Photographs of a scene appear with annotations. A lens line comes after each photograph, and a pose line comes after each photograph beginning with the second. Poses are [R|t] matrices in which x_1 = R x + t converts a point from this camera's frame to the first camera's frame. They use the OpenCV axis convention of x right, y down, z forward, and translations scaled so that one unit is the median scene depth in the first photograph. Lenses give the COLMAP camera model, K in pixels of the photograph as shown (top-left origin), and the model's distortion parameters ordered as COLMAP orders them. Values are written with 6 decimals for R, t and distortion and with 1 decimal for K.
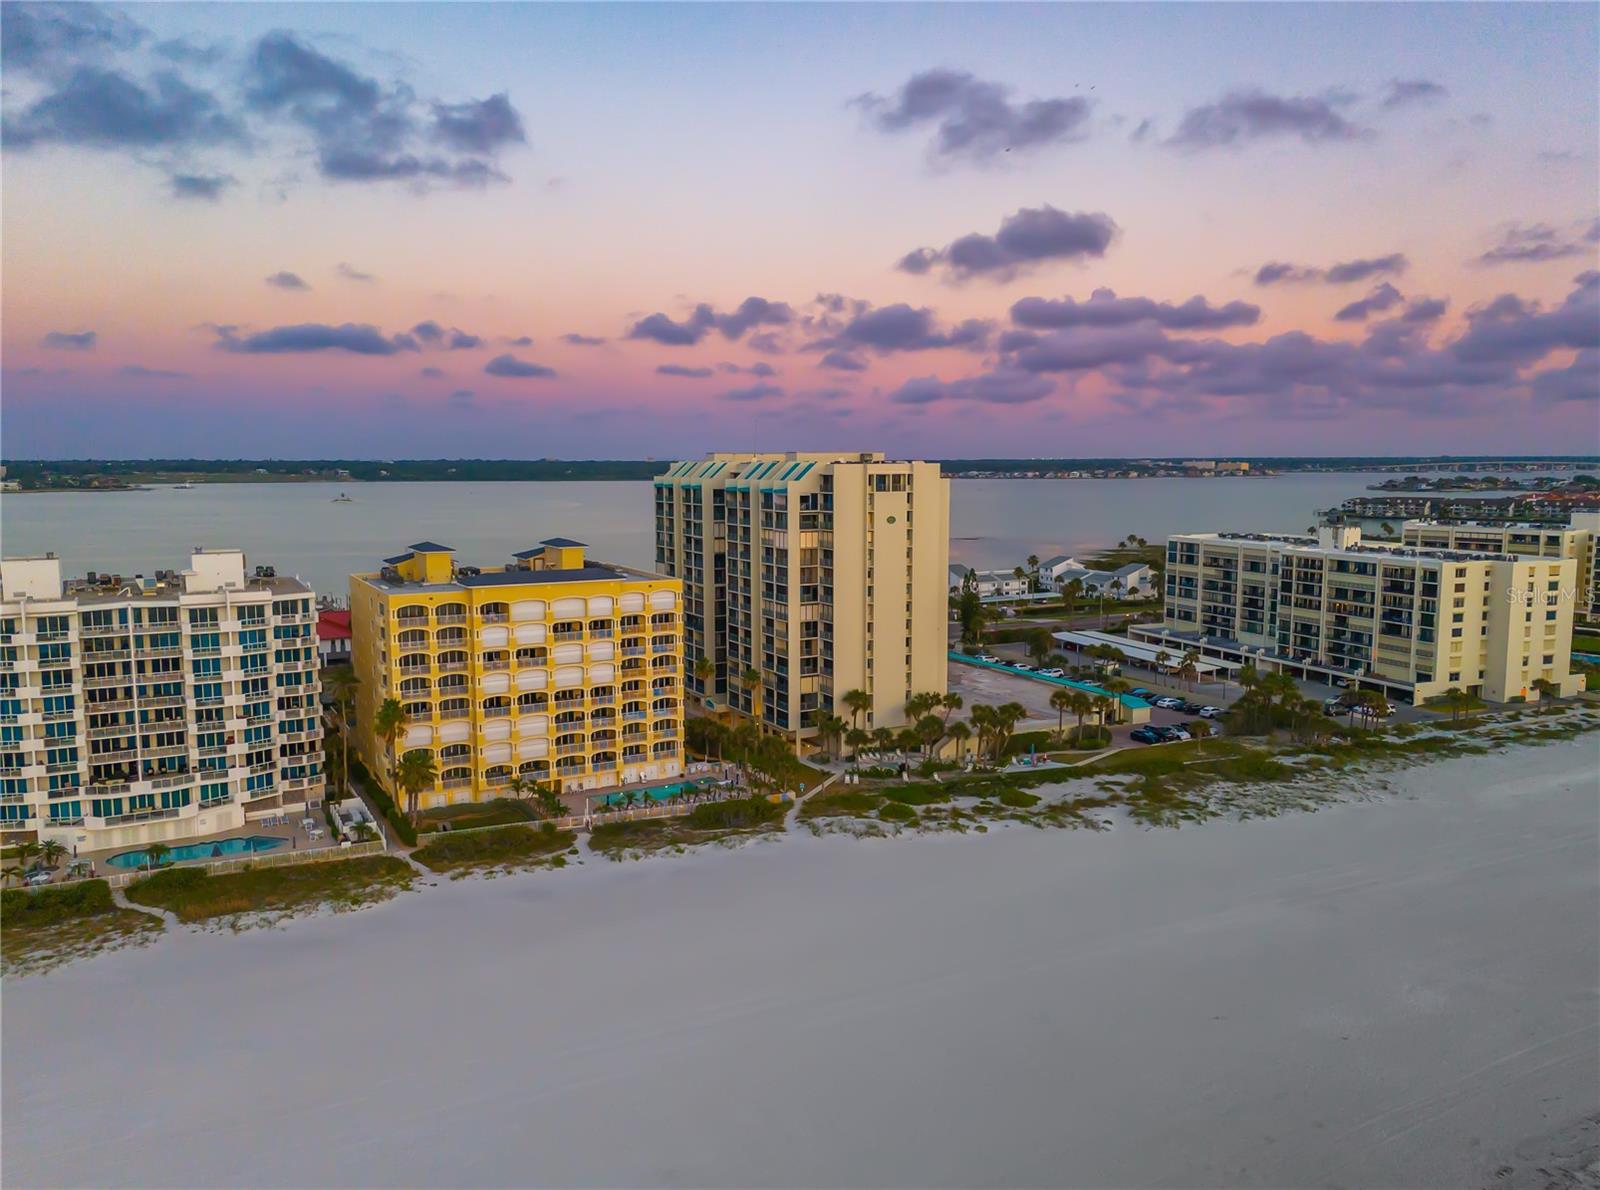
lens RADIAL K [[1191.8, 0, 811.2], [0, 1191.8, 599.8], [0, 0, 1]] dist [0.074481, -0.054965]
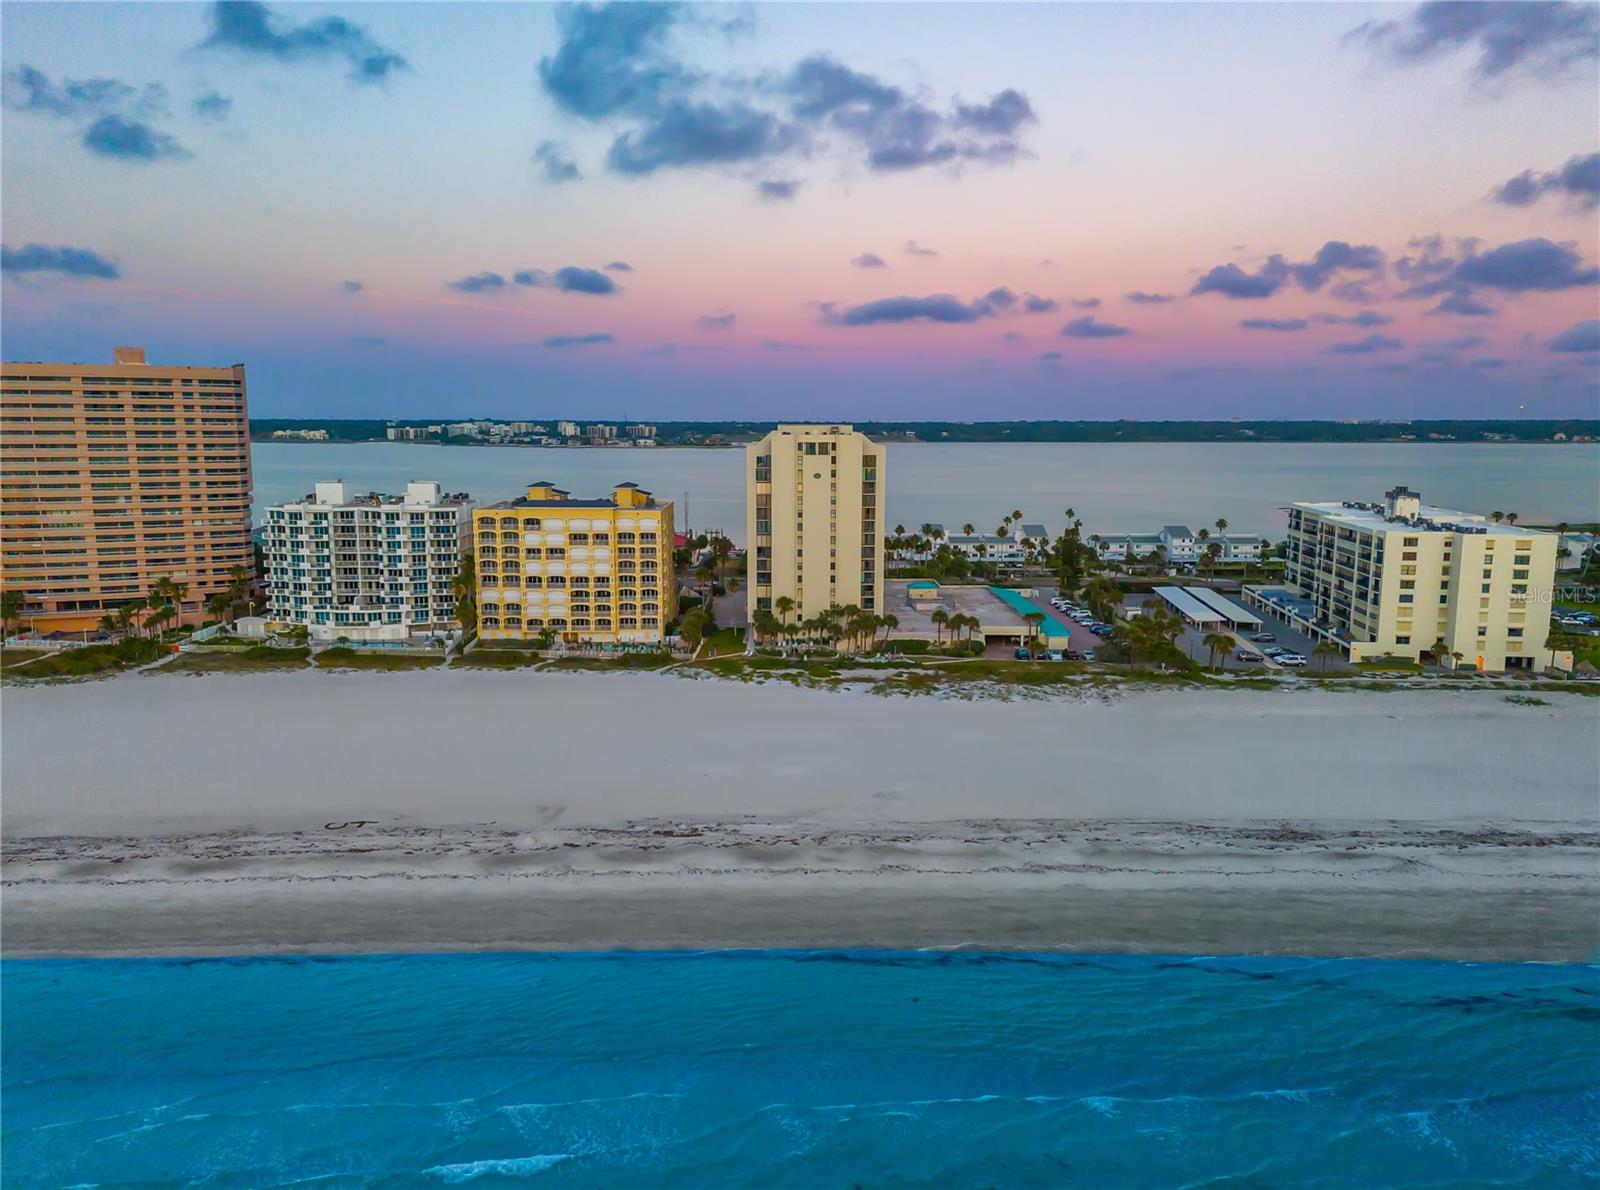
lens RADIAL K [[1191.8, 0, 807.2], [0, 1191.8, 603.2], [0, 0, 1]] dist [0.074481, -0.054965]
pose [[0.884273, 0.076062, -0.460734, 0.467582], [-0.059769, 0.996965, 0.049875, 0.008071], [0.463130, -0.016565, 0.886136, -0.154337]]
